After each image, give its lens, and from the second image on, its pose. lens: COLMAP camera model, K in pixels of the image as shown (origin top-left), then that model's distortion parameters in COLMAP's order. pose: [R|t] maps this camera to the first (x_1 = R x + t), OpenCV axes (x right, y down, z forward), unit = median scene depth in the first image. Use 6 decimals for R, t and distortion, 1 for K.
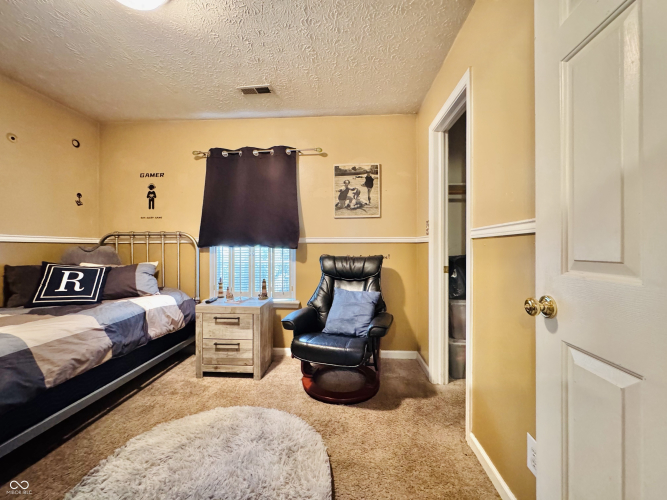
lens RADIAL K [[265.1, 0, 333.6], [0, 265.1, 249.2], [0, 0, 1]] dist [-0.006355, 0.001571]
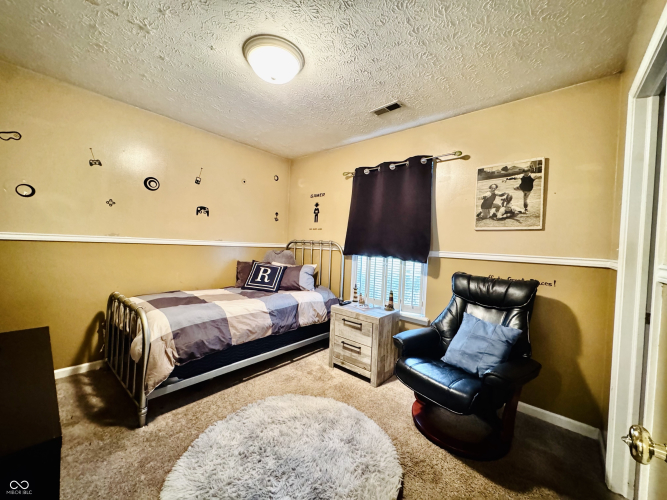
lens RADIAL K [[265.1, 0, 334.2], [0, 265.1, 248.8], [0, 0, 1]] dist [-0.006355, 0.001571]
pose [[0.790407, 0.045078, -0.610922, 0.200664], [-0.046404, 0.998829, 0.013664, -0.057908], [0.610822, 0.017549, 0.791573, 0.062291]]
